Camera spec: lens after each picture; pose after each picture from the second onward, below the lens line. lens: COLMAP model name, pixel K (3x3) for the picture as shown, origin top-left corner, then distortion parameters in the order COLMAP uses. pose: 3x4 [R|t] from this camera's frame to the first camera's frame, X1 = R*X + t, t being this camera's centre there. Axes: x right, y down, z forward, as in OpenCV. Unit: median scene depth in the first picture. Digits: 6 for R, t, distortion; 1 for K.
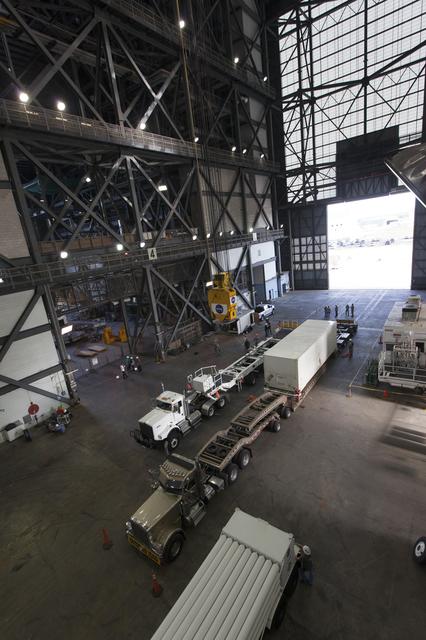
lens RADIAL K [[308.9, 0, 210.5], [0, 308.9, 320.7], [0, 0, 1]] dist [0.004735, -0.000639]
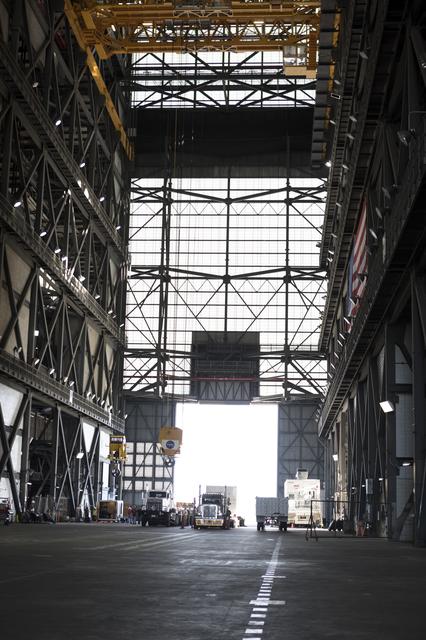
lens RADIAL K [[931.1, 0, 211.7], [0, 931.1, 321.2], [0, 0, 1]] dist [-0.101102, 0.000000]
pose [[0.833278, 0.247623, 0.494297, -0.719525], [0.017473, 0.881841, -0.471223, 0.514790], [-0.552577, 0.401297, 0.730492, -0.763995]]
